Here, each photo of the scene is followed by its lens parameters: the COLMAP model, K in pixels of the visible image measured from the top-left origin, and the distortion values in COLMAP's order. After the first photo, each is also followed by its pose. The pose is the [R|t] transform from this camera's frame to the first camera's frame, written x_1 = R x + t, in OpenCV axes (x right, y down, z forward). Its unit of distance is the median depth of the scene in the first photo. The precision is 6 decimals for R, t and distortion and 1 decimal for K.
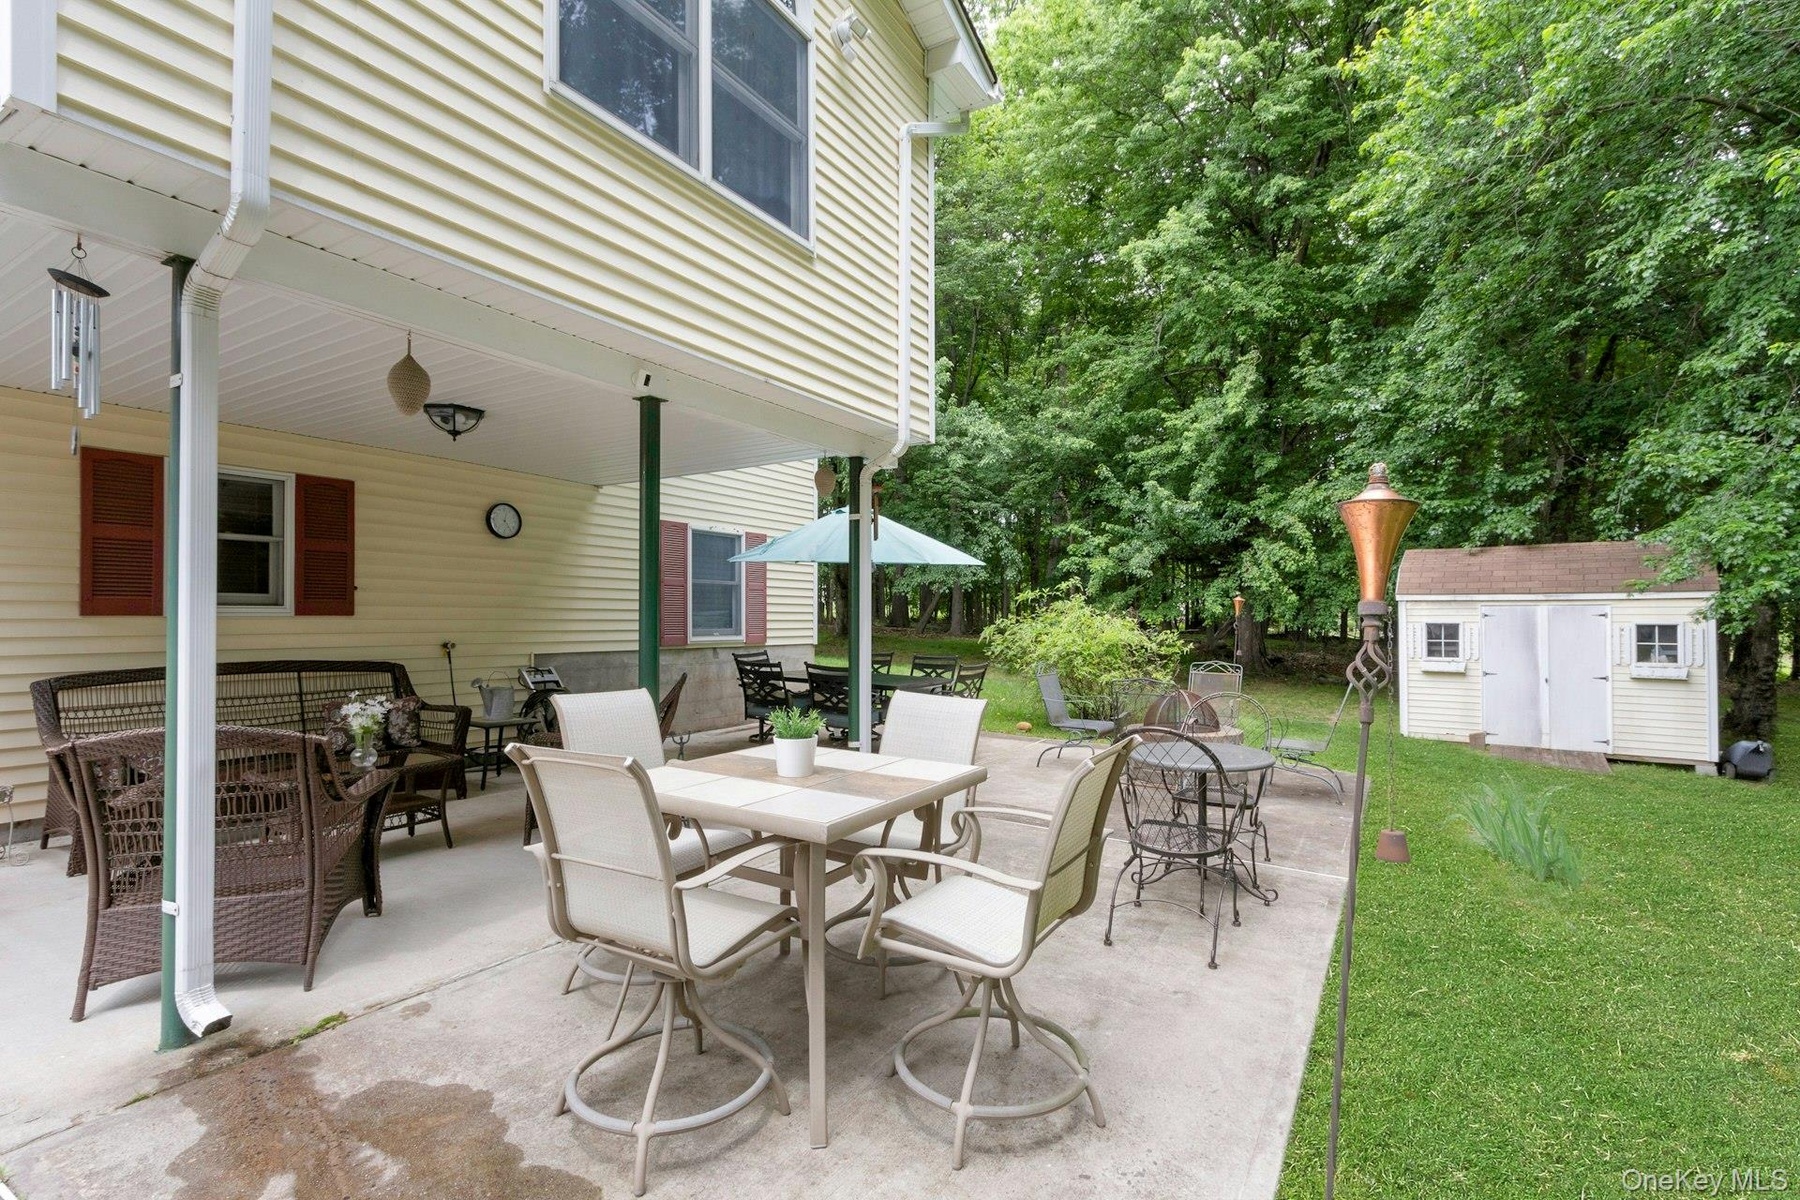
lens RADIAL K [[852.5, 0, 915.1], [0, 852.5, 615.1], [0, 0, 1]] dist [0.000078, -0.000198]
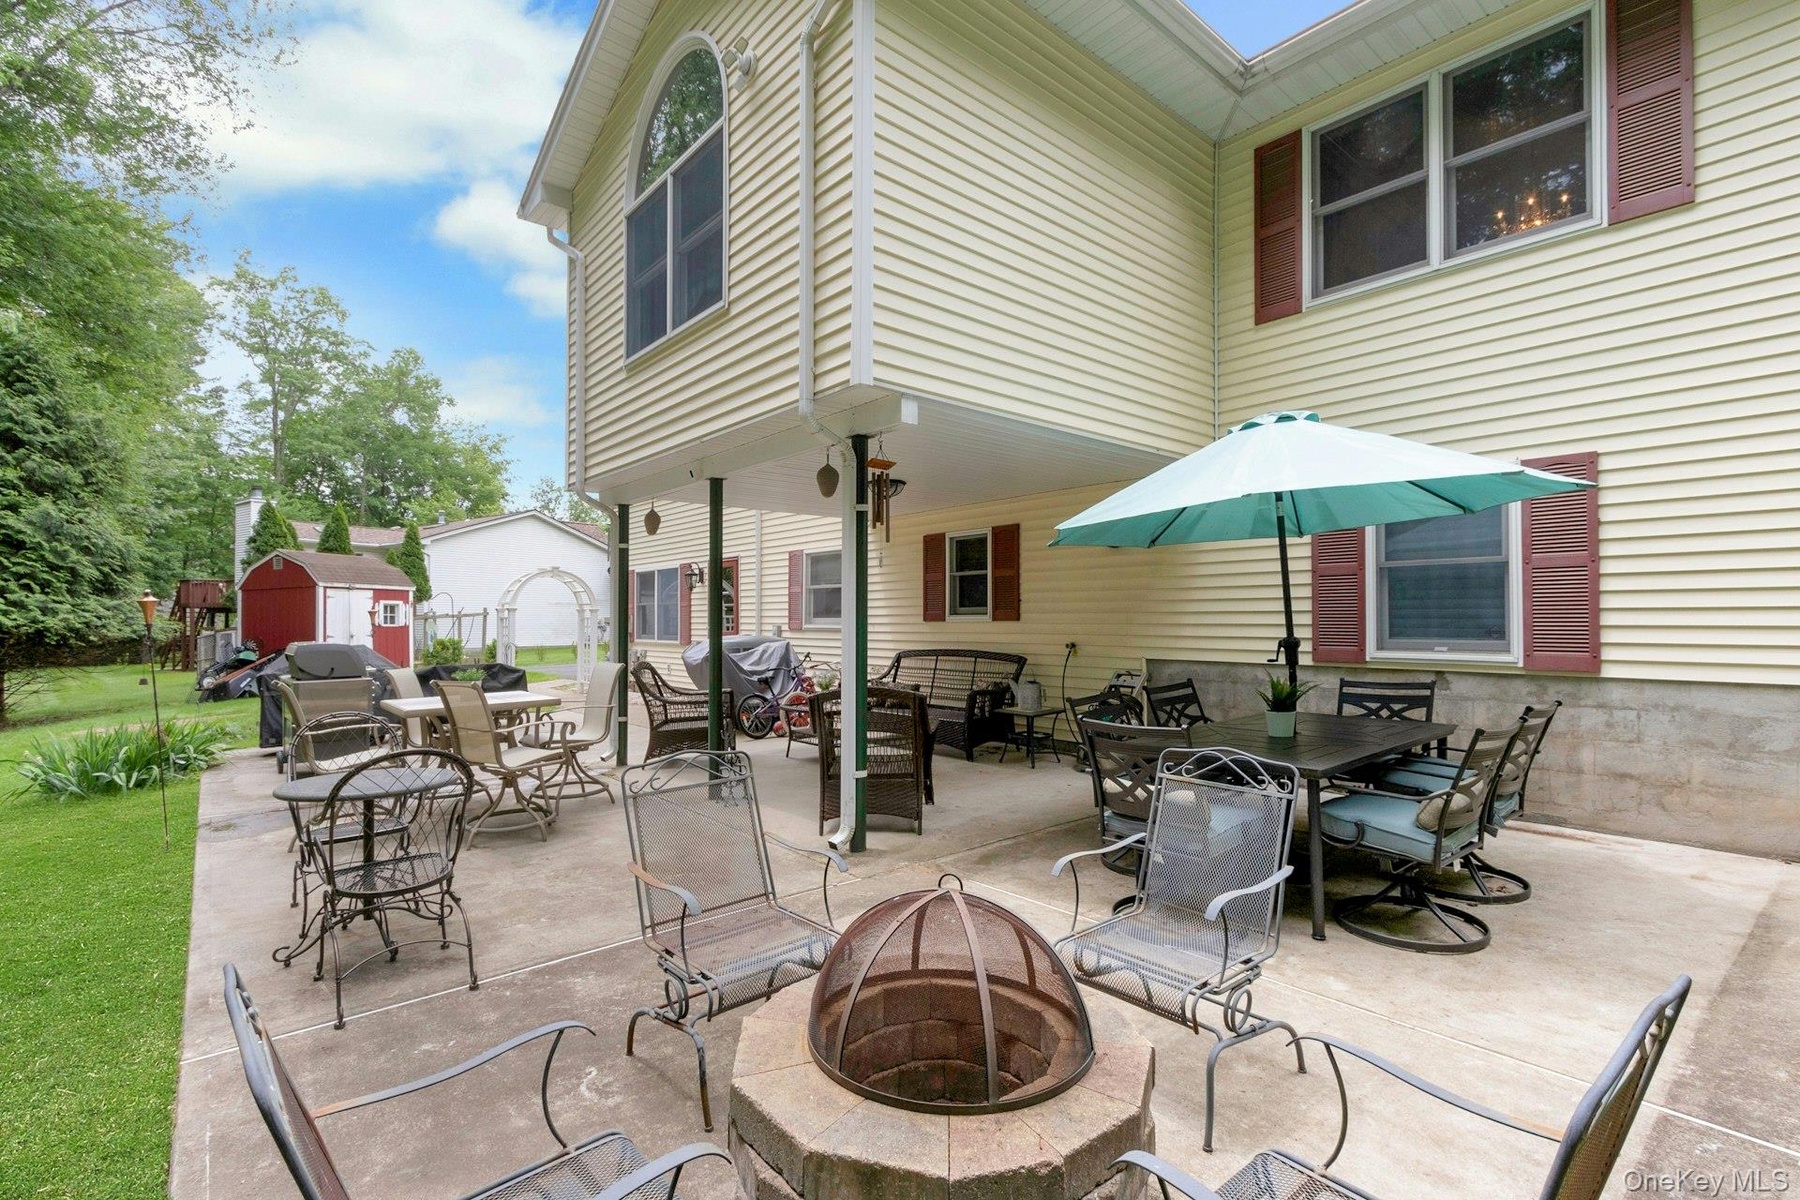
lens RADIAL K [[852.5, 0, 915.1], [0, 852.5, 615.1], [0, 0, 1]] dist [0.000078, -0.000198]
pose [[-0.351157, 0.004492, -0.936306, 0.703705], [0.015983, 0.999872, -0.001197, -0.009737], [0.936180, -0.015385, -0.351184, 1.348717]]
